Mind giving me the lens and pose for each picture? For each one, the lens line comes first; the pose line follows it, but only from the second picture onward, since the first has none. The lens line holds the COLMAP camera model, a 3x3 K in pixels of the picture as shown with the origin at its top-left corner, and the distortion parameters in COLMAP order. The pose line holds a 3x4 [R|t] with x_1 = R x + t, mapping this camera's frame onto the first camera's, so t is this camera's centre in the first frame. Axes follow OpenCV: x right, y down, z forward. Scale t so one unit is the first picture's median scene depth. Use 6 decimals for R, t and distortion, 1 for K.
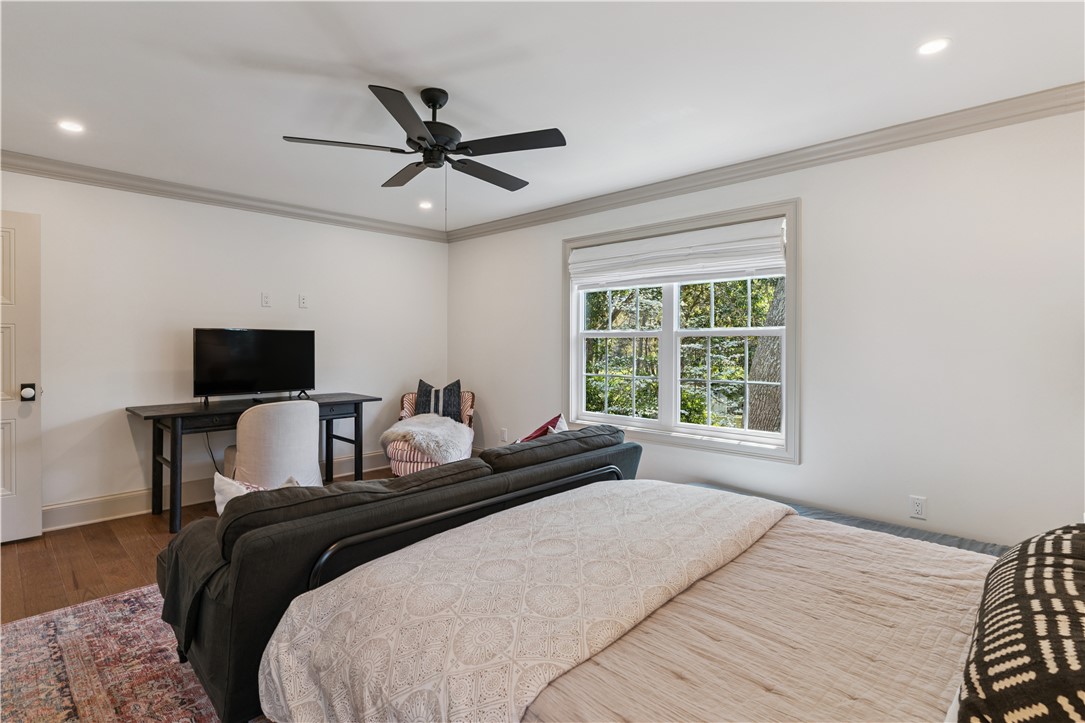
lens RADIAL K [[533.5, 0, 541.8], [0, 533.5, 346.3], [0, 0, 1]] dist [-0.003489, -0.000436]
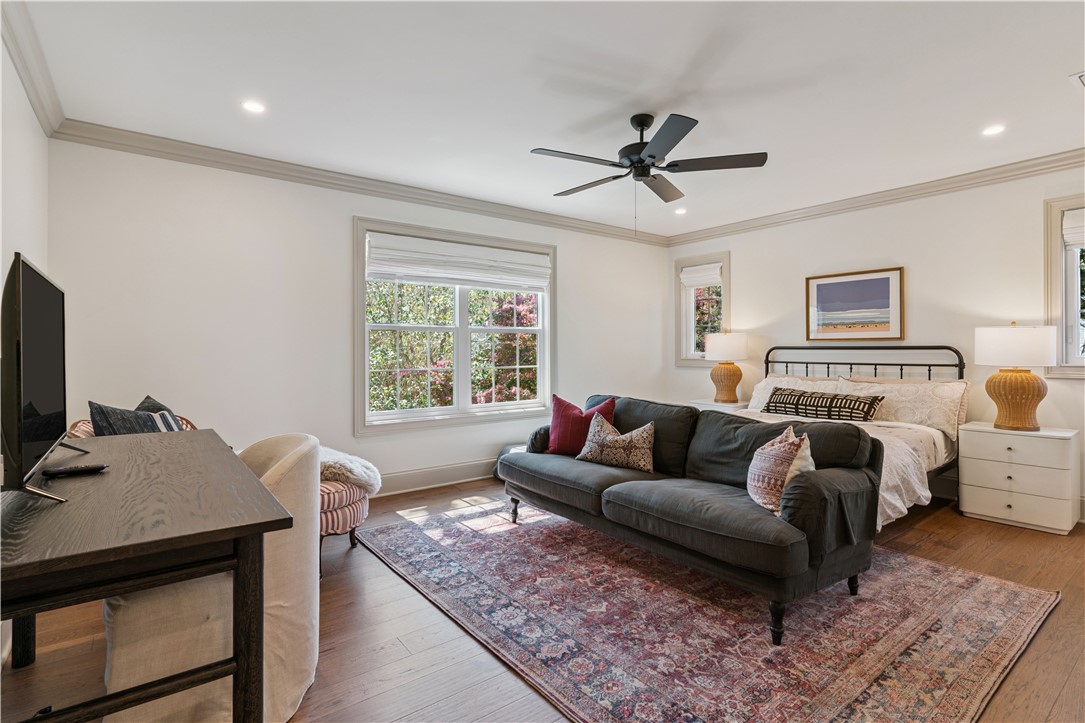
lens RADIAL K [[533.5, 0, 541.8], [0, 533.5, 346.3], [0, 0, 1]] dist [-0.003489, -0.000436]
pose [[0.152754, 0.003348, 0.988259, -1.602680], [0.008449, 0.999953, -0.004694, 0.037146], [-0.988228, 0.009067, 0.152719, 1.188630]]
